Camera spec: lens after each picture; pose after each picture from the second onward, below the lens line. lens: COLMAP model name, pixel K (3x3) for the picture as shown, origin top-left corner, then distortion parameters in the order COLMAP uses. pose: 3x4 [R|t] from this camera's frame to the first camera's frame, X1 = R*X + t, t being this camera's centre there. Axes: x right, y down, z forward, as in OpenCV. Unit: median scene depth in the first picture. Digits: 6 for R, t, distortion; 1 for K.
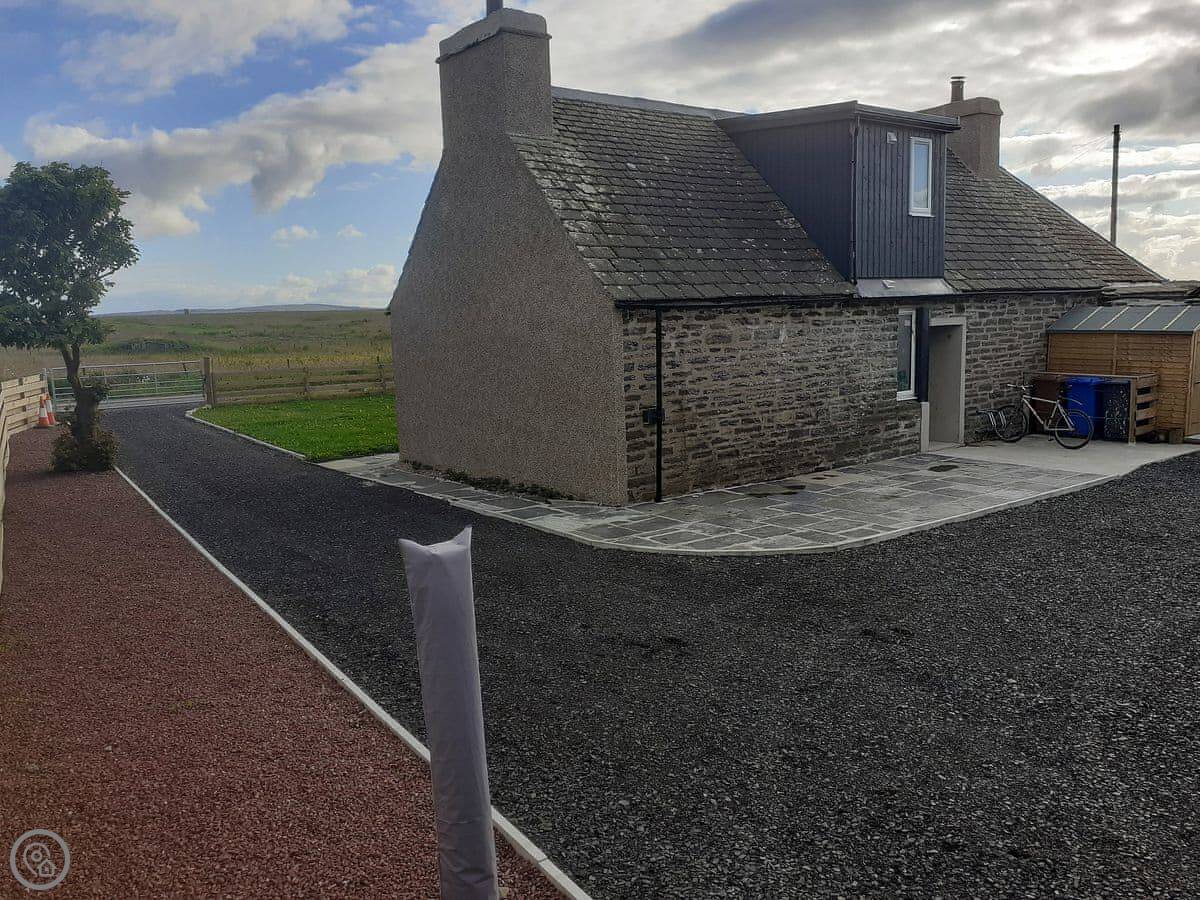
lens RADIAL K [[972.6, 0, 592.3], [0, 972.6, 490.9], [0, 0, 1]] dist [0.066604, -0.120183]
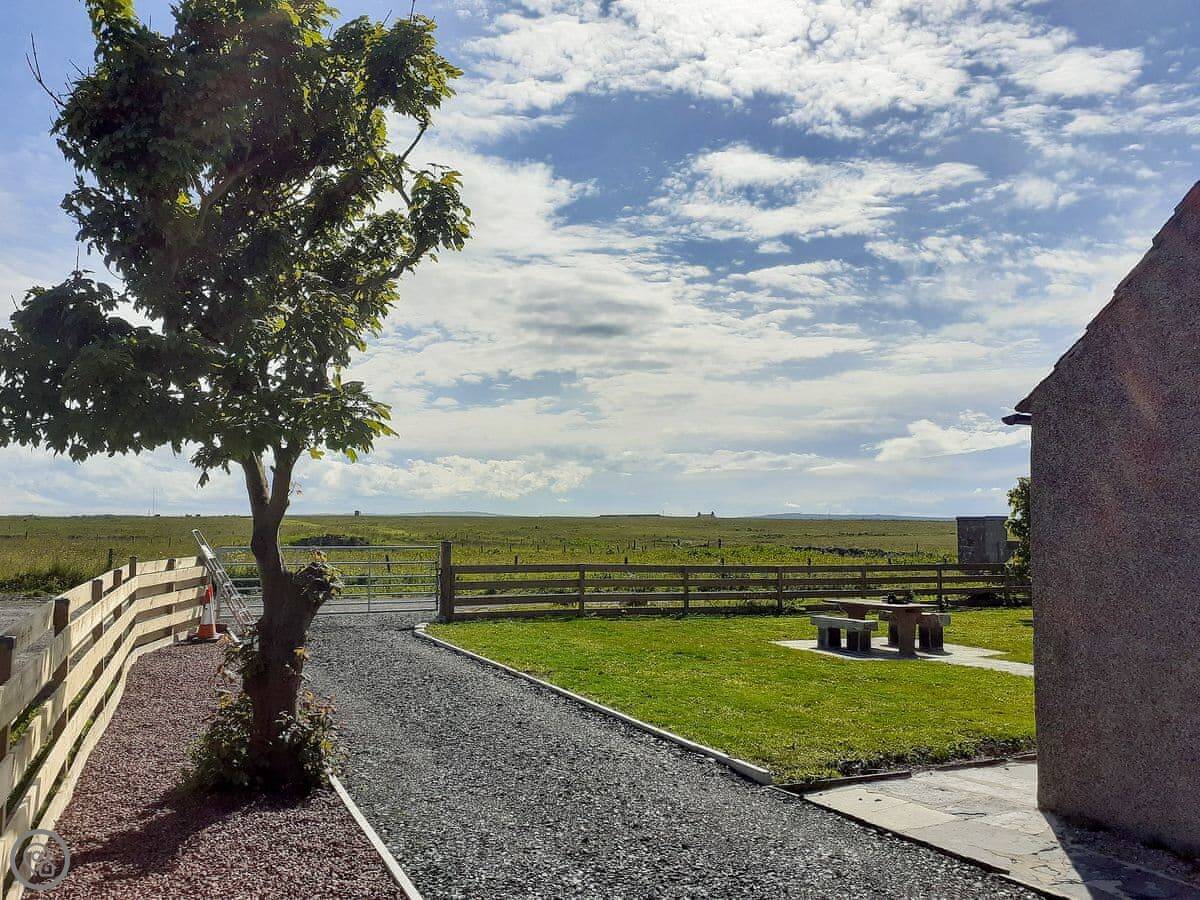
lens RADIAL K [[972.8, 0, 599.9], [0, 972.8, 456.2], [0, 0, 1]] dist [0.079551, -0.129969]
pose [[0.989276, 0.020220, -0.144649, -0.240837], [-0.056333, 0.966565, -0.250158, -0.040207], [0.134755, 0.255624, 0.957339, 0.448678]]
